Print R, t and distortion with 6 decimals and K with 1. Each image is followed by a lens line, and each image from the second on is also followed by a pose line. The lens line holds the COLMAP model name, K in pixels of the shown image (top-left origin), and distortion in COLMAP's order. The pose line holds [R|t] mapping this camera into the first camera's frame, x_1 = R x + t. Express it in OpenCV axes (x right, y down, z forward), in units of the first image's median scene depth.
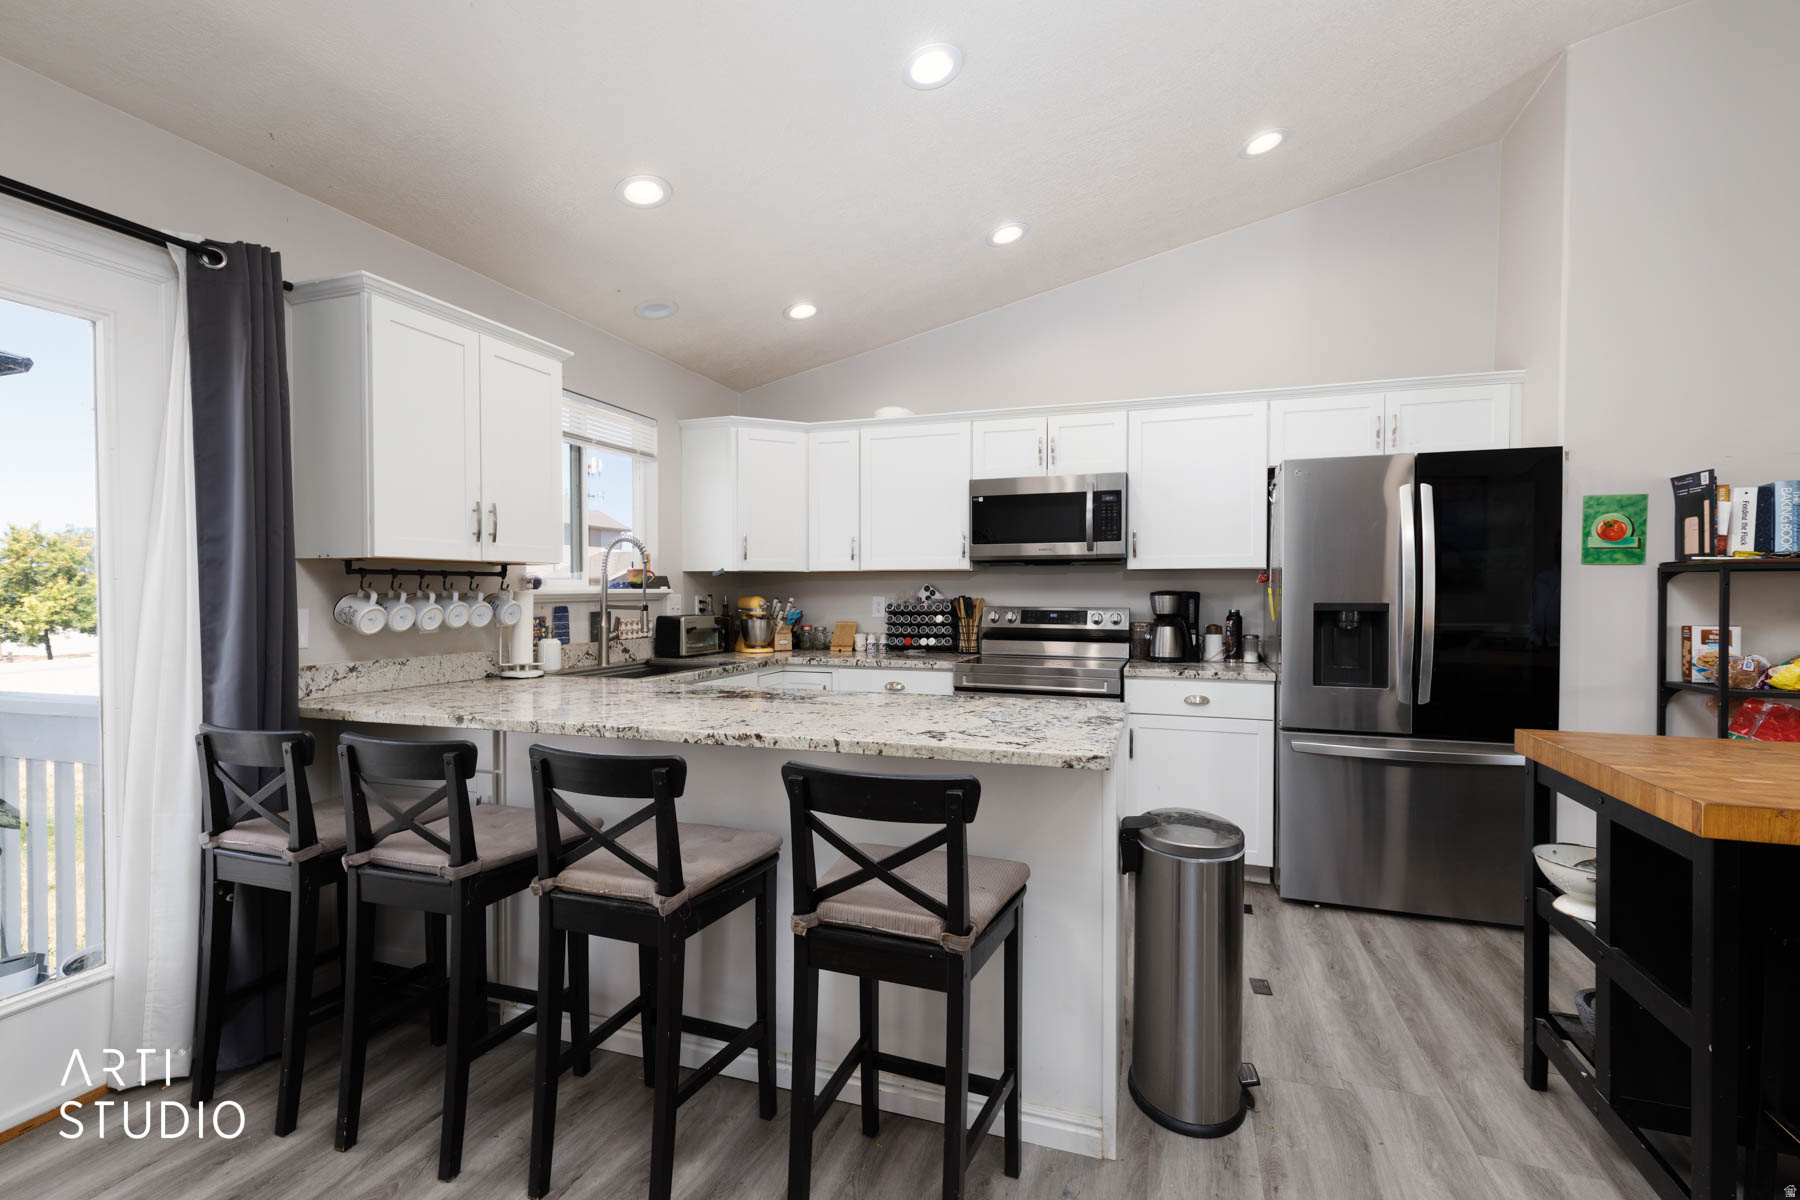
lens RADIAL K [[795.7, 0, 900.6], [0, 795.7, 602.3], [0, 0, 1]] dist [0.007388, -0.000656]
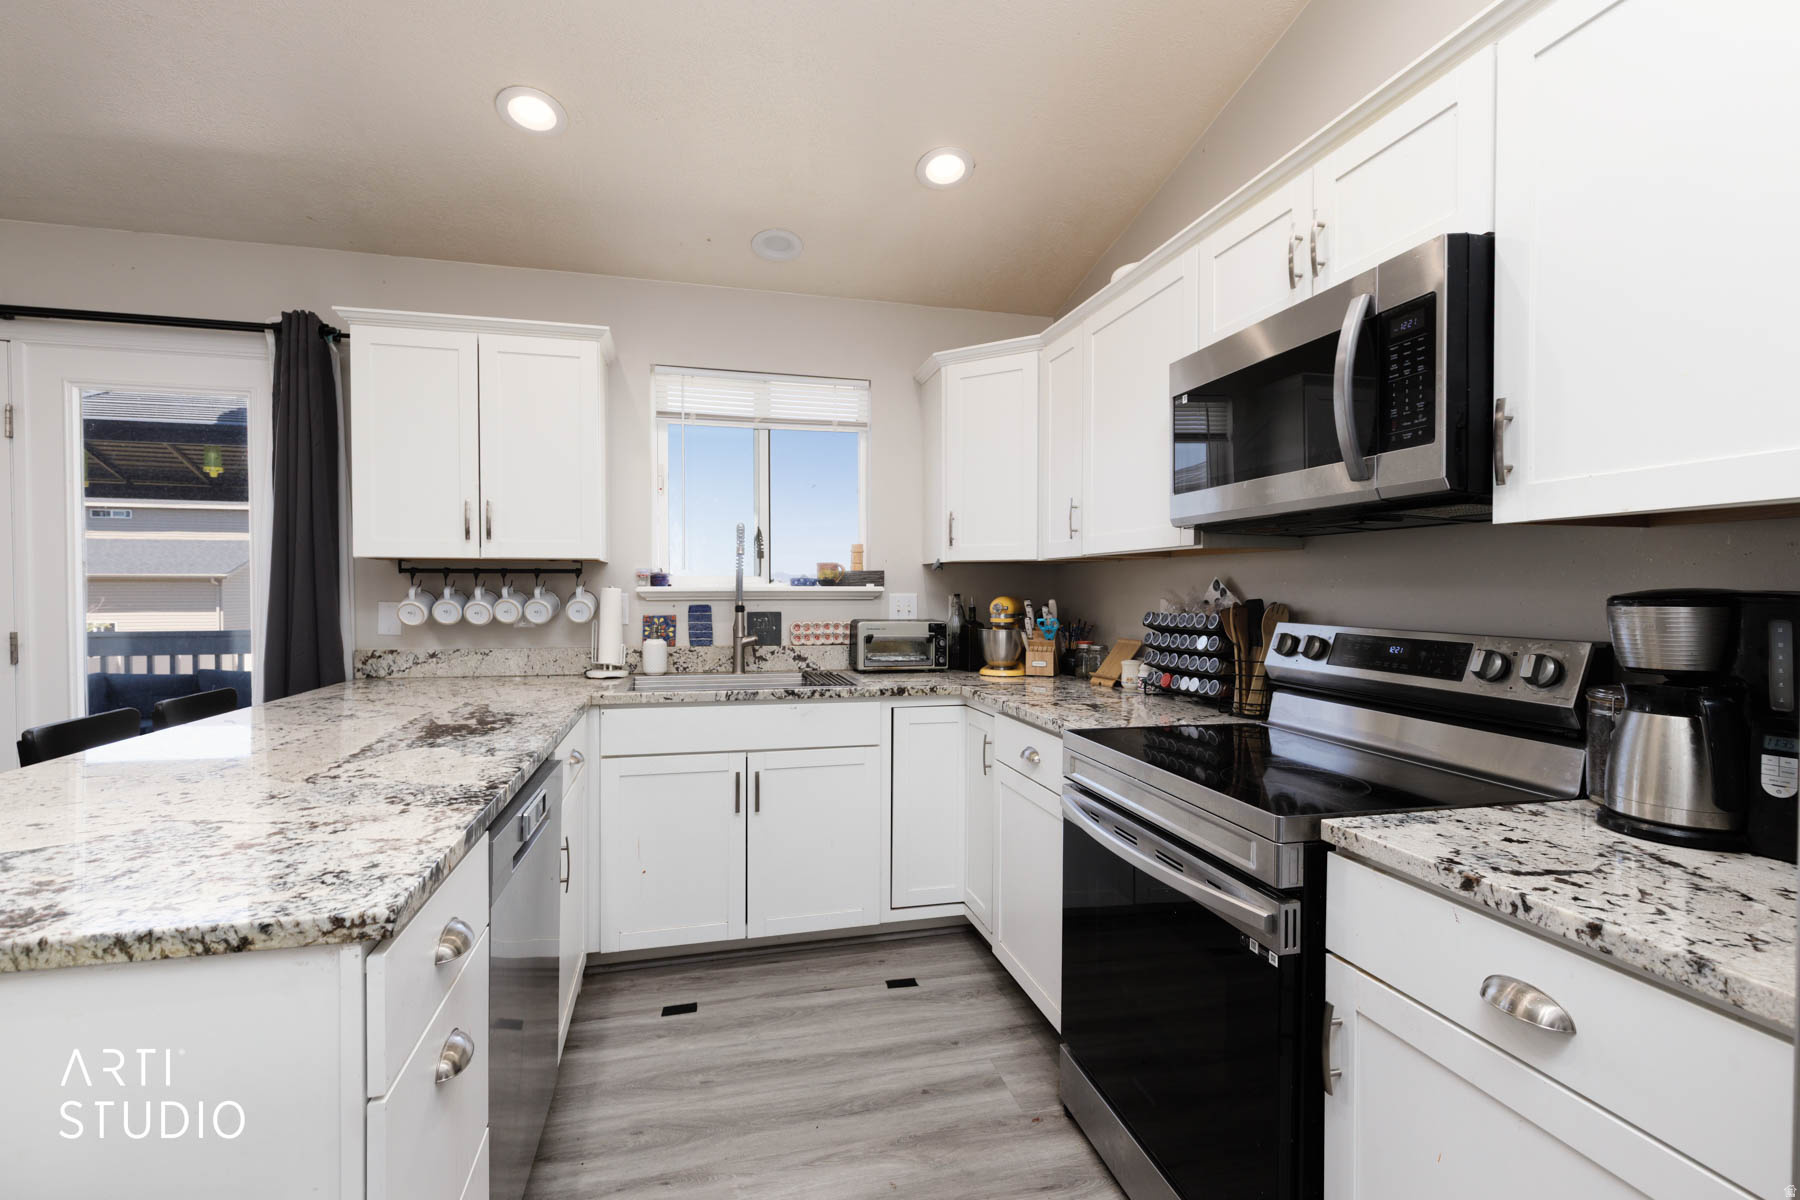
lens RADIAL K [[795.7, 0, 896.7], [0, 795.7, 596.5], [0, 0, 1]] dist [0.007388, -0.000656]
pose [[0.552147, 0.009522, -0.833692, 0.563220], [-0.015109, 0.999885, 0.001414, -0.011372], [0.833610, 0.011815, 0.552228, 0.811734]]
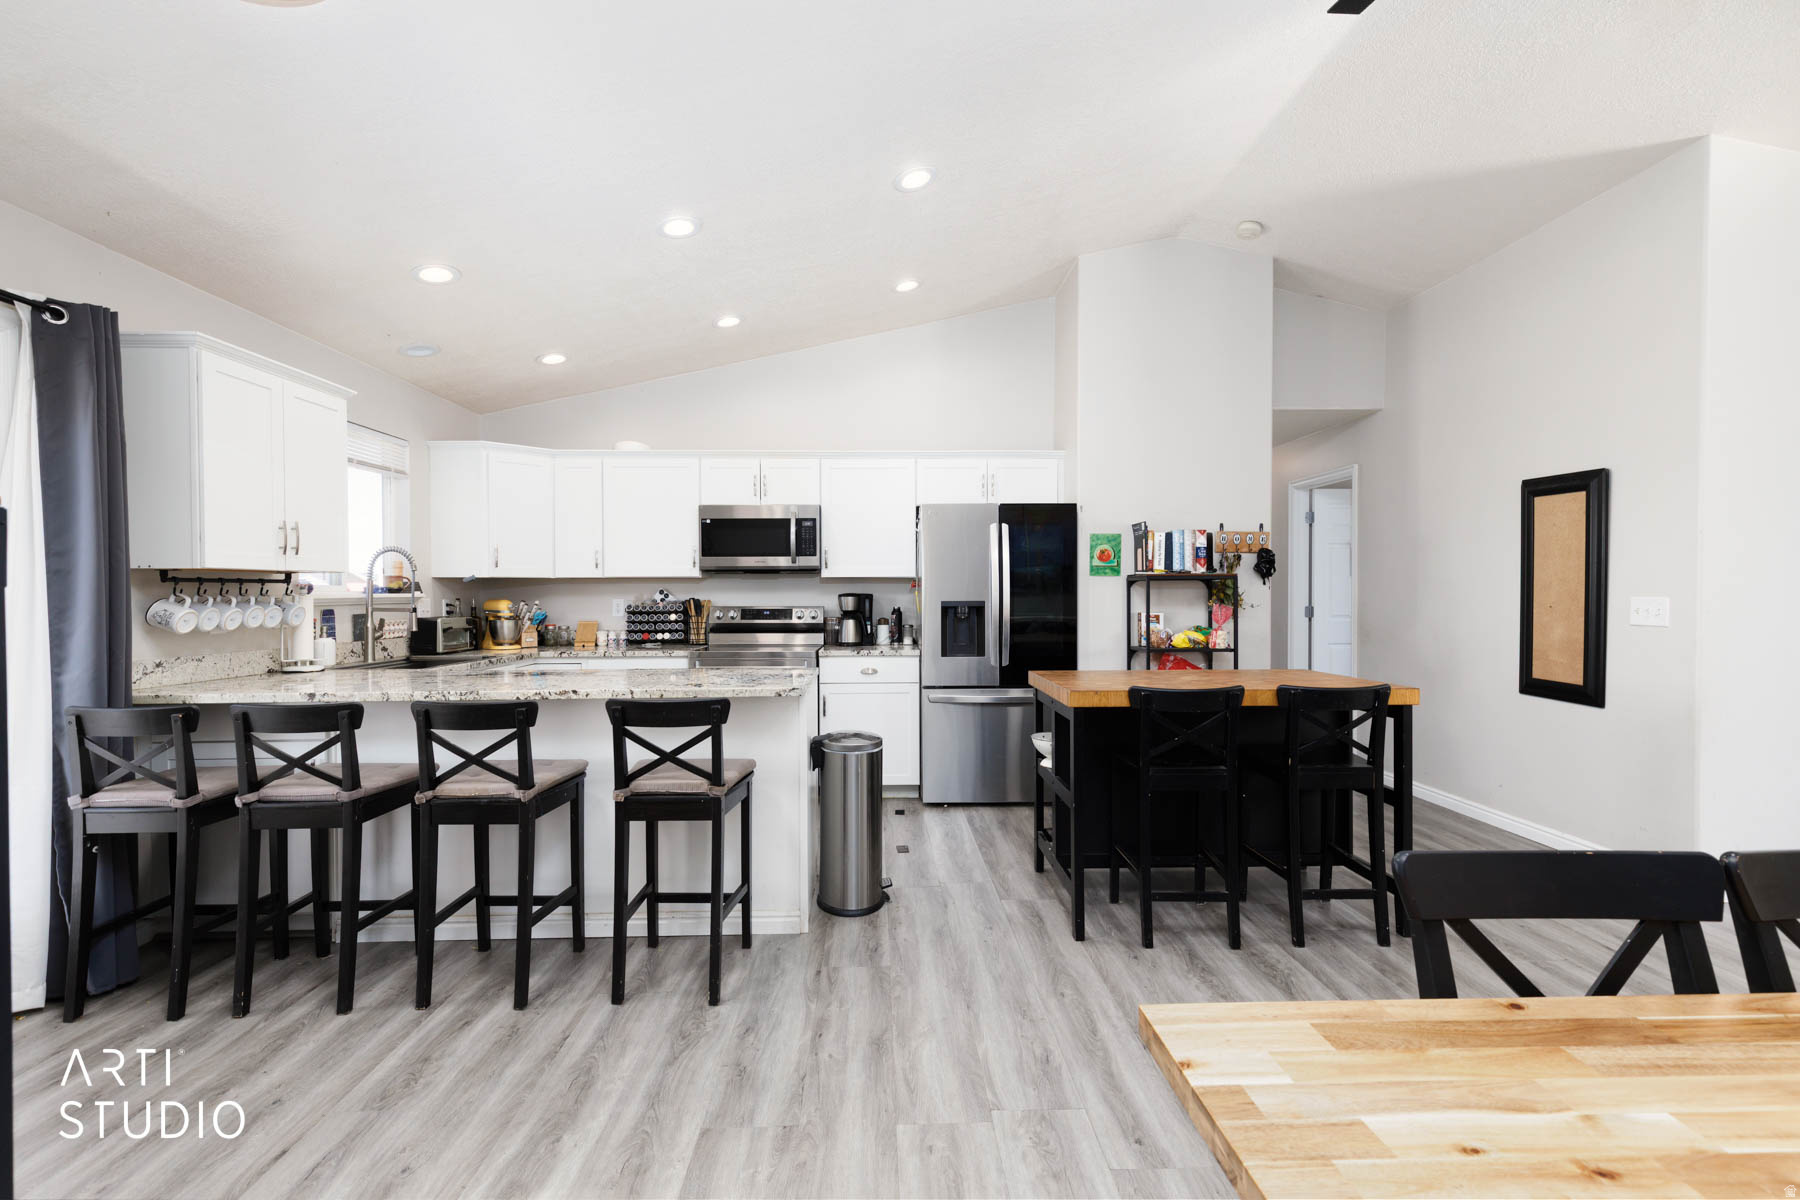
lens RADIAL K [[795.7, 0, 892.9], [0, 795.7, 606.1], [0, 0, 1]] dist [0.007388, -0.000656]
pose [[0.939029, -0.009851, 0.343696, -0.080761], [0.009360, 0.999951, 0.003088, 0.005088], [-0.343710, 0.000318, 0.939076, -0.387129]]
